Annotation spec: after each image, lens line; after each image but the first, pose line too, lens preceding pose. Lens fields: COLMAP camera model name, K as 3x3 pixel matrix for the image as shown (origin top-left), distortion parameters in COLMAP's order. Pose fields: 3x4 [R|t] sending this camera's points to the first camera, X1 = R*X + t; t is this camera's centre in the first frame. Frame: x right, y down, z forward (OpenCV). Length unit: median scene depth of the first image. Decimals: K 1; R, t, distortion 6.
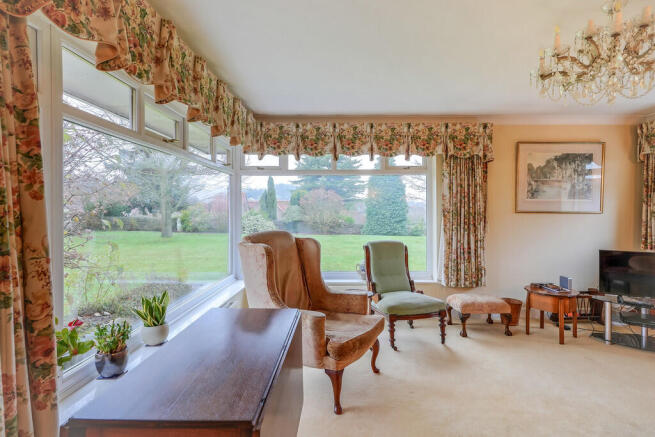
lens RADIAL K [[373.5, 0, 344.9], [0, 373.5, 211.5], [0, 0, 1]] dist [0.018936, 0.000804]
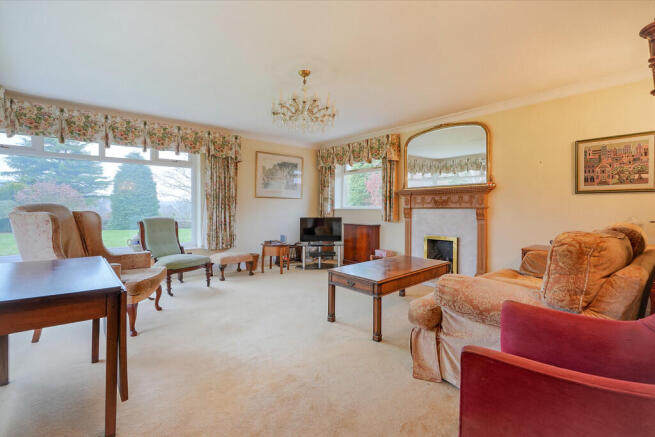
lens RADIAL K [[298.2, 0, 333.9], [0, 298.2, 205.9], [0, 0, 1]] dist [-0.003153, 0.000345]
pose [[0.764567, 0.004437, 0.644529, -0.084562], [-0.000619, 0.999981, -0.006149, 0.046761], [-0.644544, 0.004303, 0.764555, -0.137568]]
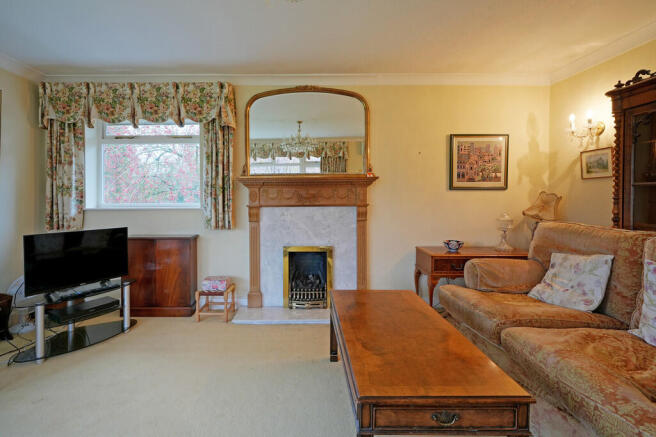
lens RADIAL K [[332.9, 0, 327.4], [0, 332.9, 200.2], [0, 0, 1]] dist [-0.004656, 0.000766]
pose [[0.039725, -0.001724, 0.999209, 0.066774], [0.004096, 0.999990, 0.001562, 0.032981], [-0.999202, 0.004031, 0.039731, 0.335876]]
